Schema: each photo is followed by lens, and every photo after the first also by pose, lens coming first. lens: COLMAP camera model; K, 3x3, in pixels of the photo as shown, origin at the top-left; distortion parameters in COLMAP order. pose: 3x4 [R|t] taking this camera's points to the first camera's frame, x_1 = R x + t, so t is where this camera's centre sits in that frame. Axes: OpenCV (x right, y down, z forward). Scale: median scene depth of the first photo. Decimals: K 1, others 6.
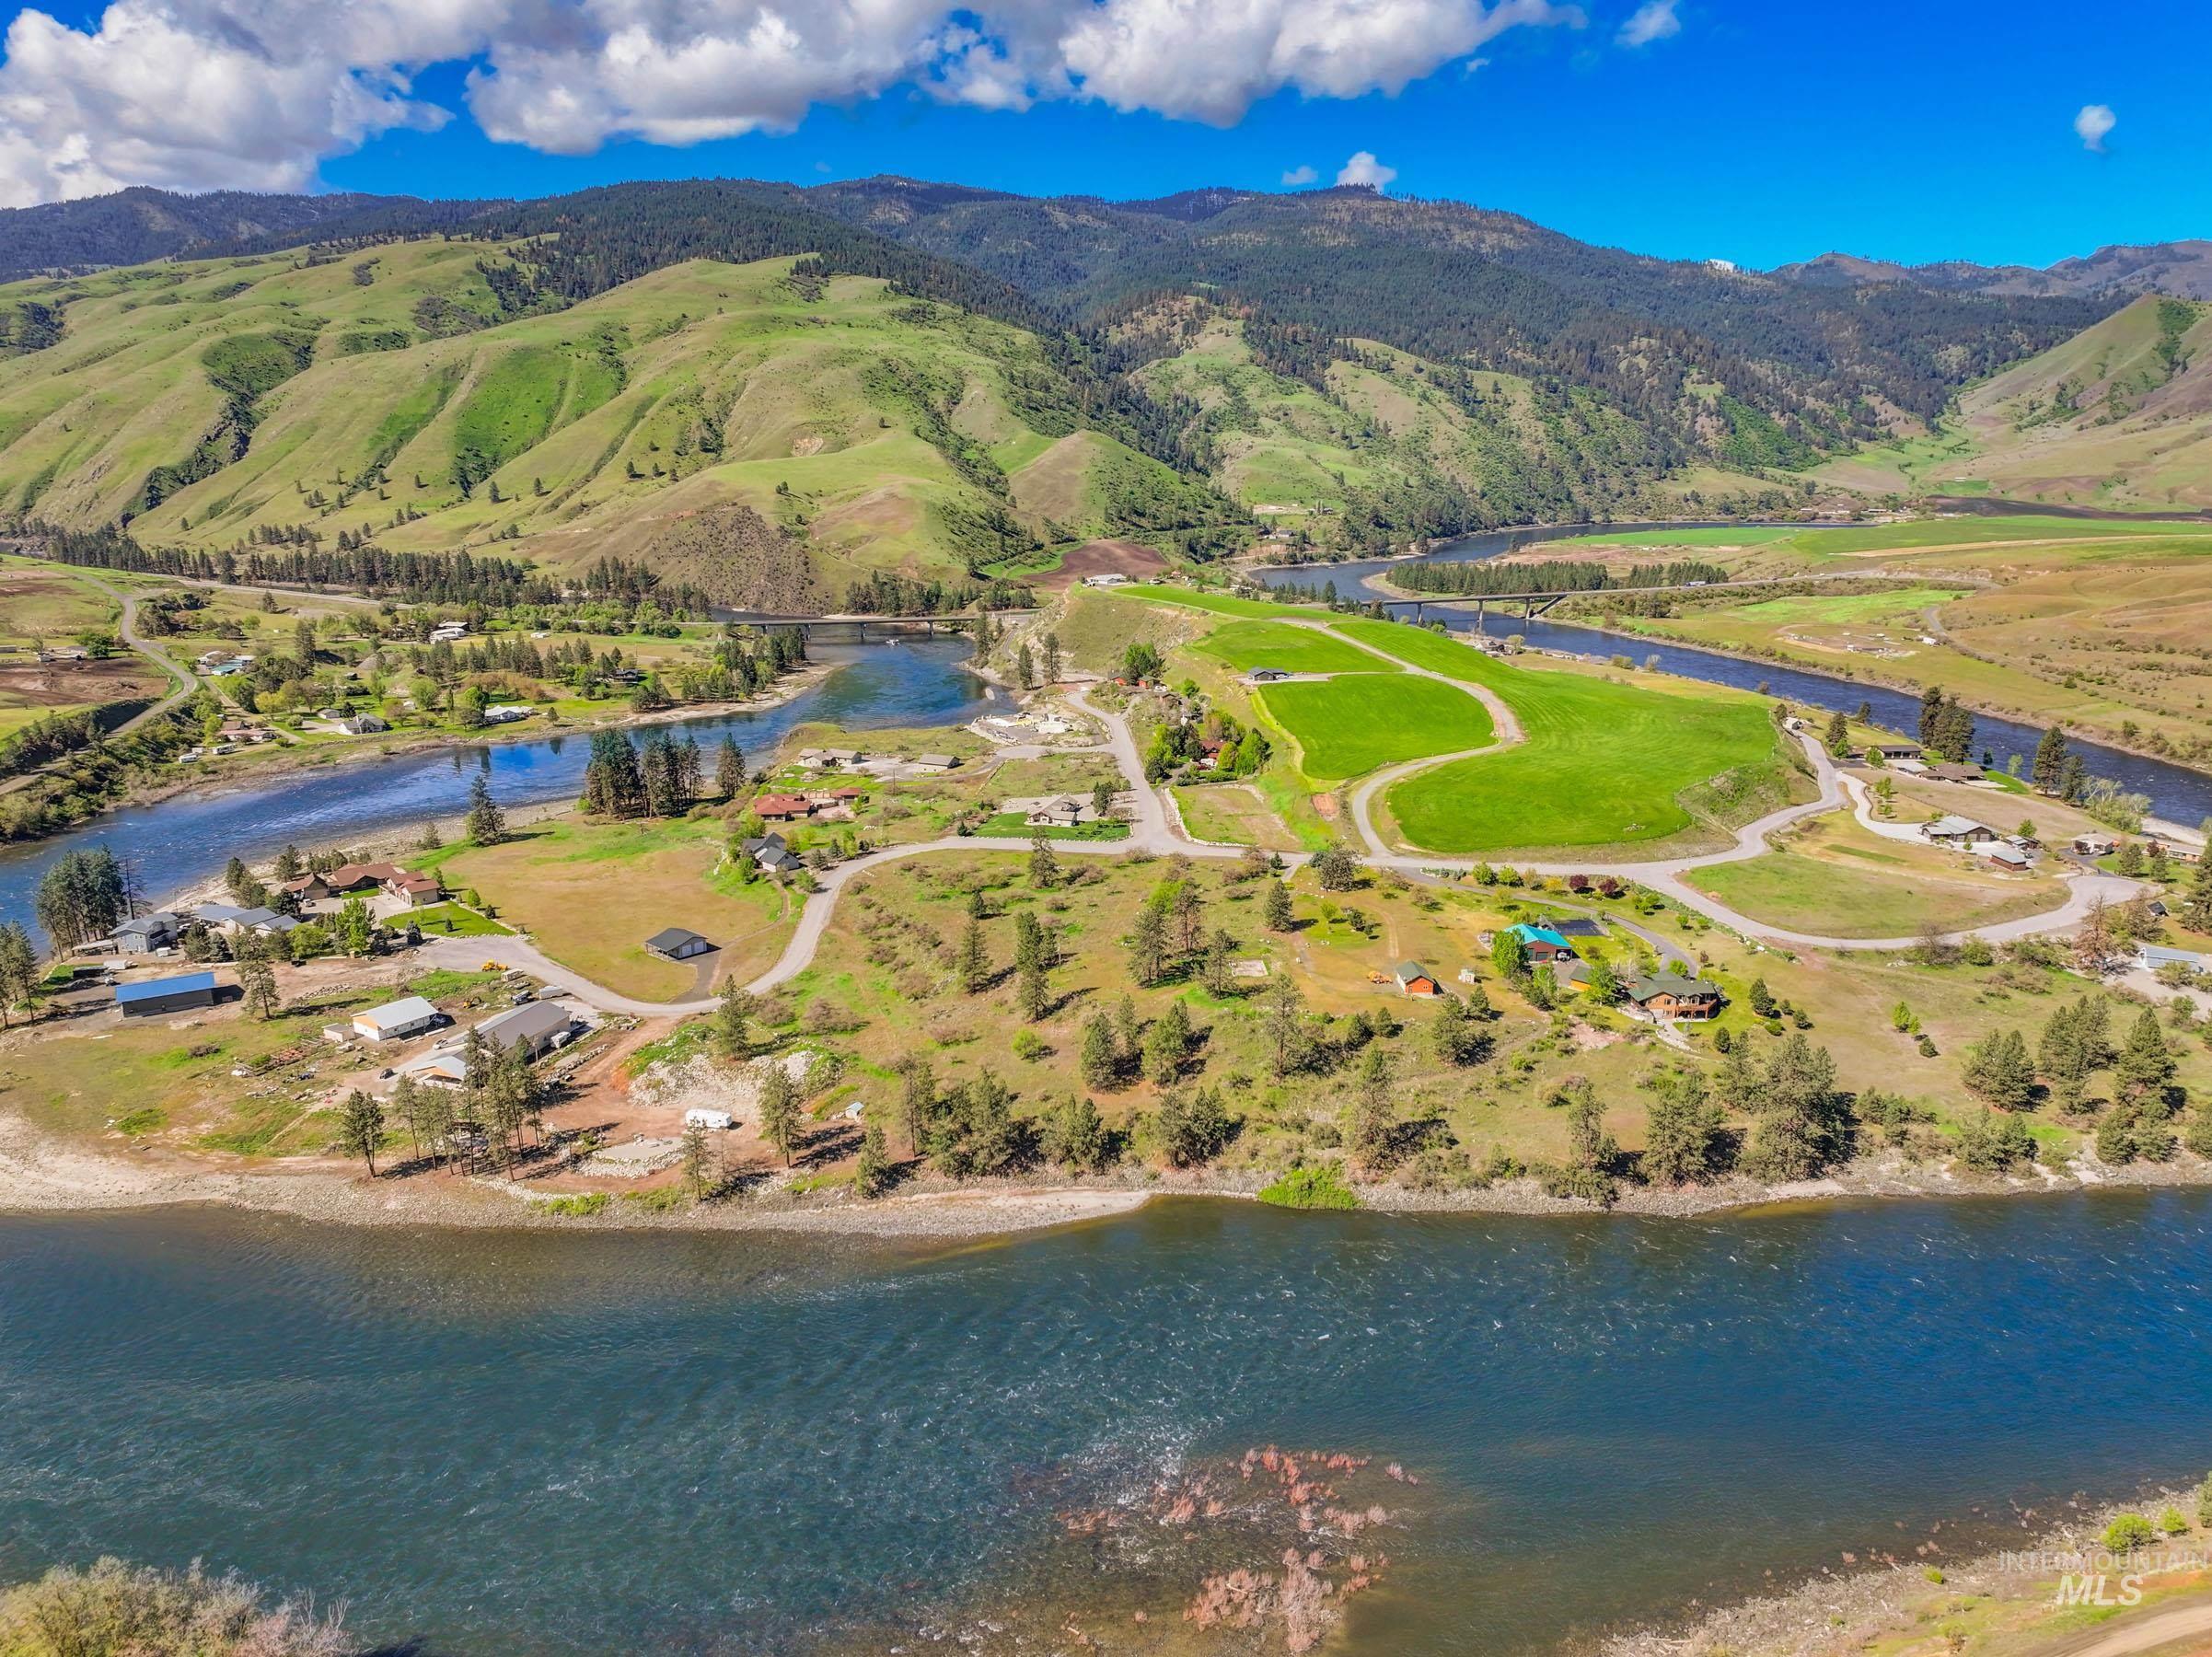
lens RADIAL K [[1553.7, 0, 1106.0], [0, 1553.7, 828.5], [0, 0, 1]] dist [0.007125, 0.003382]
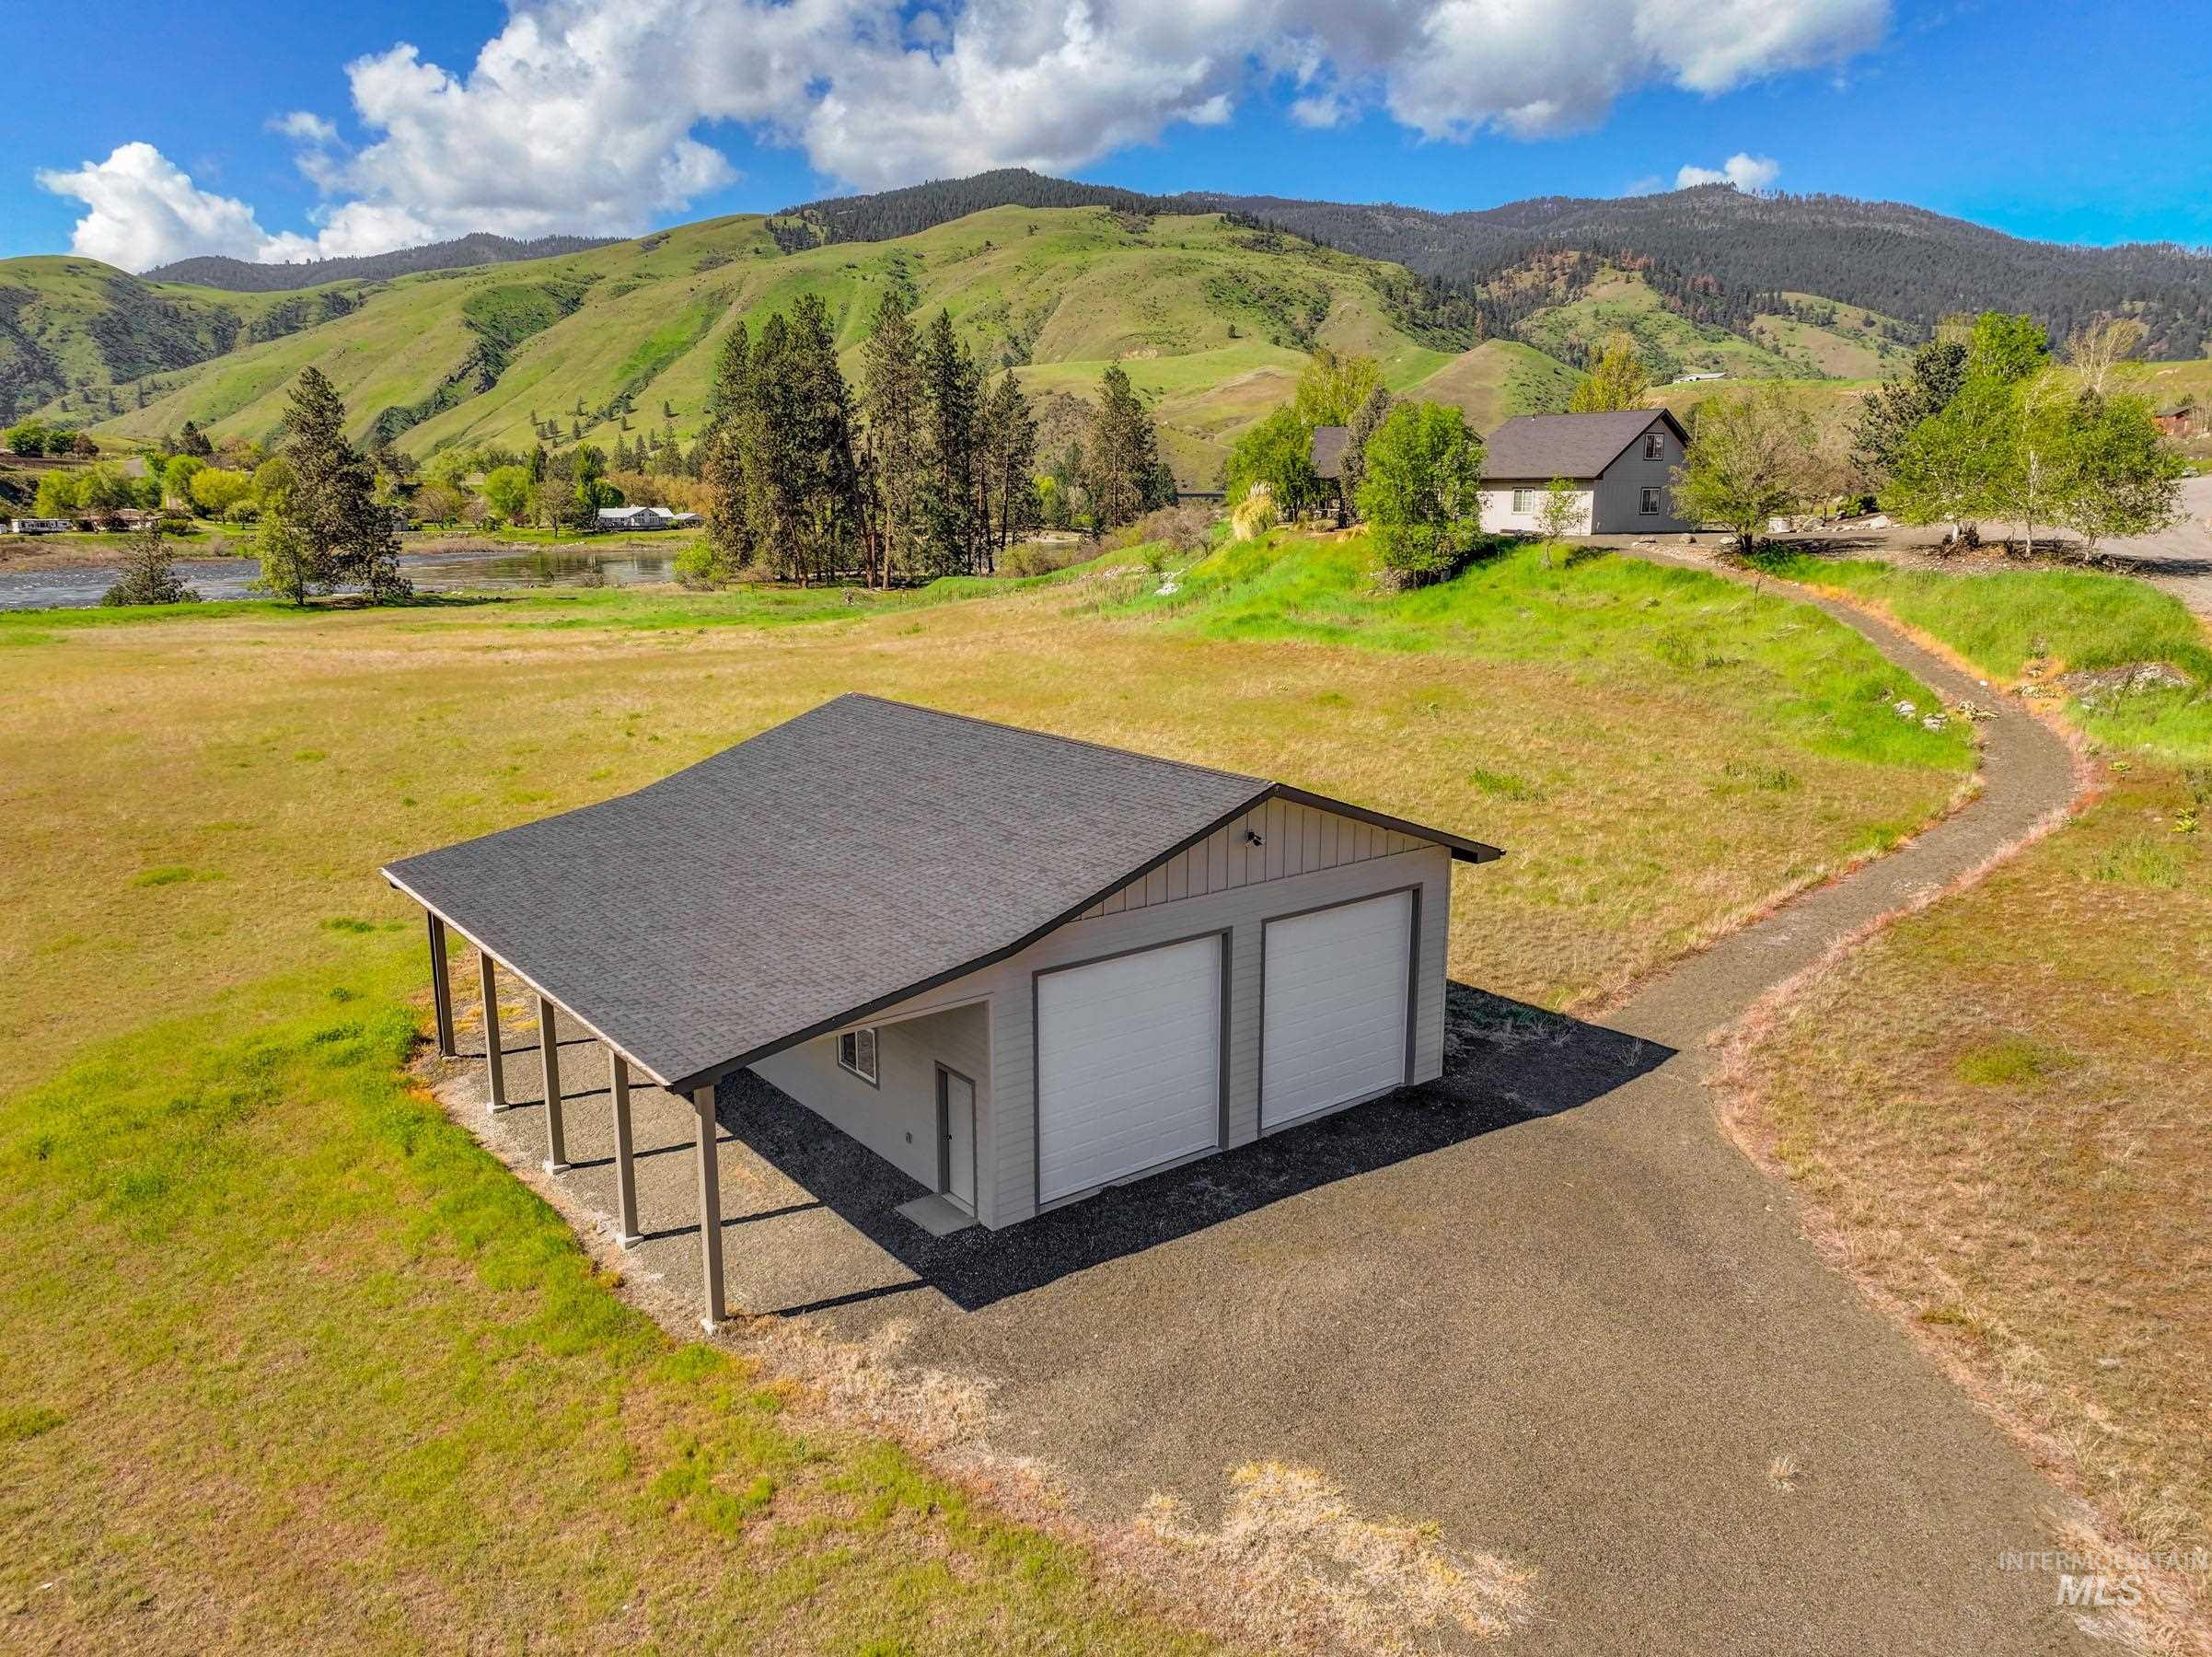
lens RADIAL K [[1553.7, 0, 1106.0], [0, 1553.7, 828.5], [0, 0, 1]] dist [0.007125, 0.003382]
pose [[0.984642, 0.032142, -0.171602, -0.057864], [-0.038988, 0.998566, -0.036673, 0.016141], [0.170178, 0.042800, 0.984483, 0.210132]]
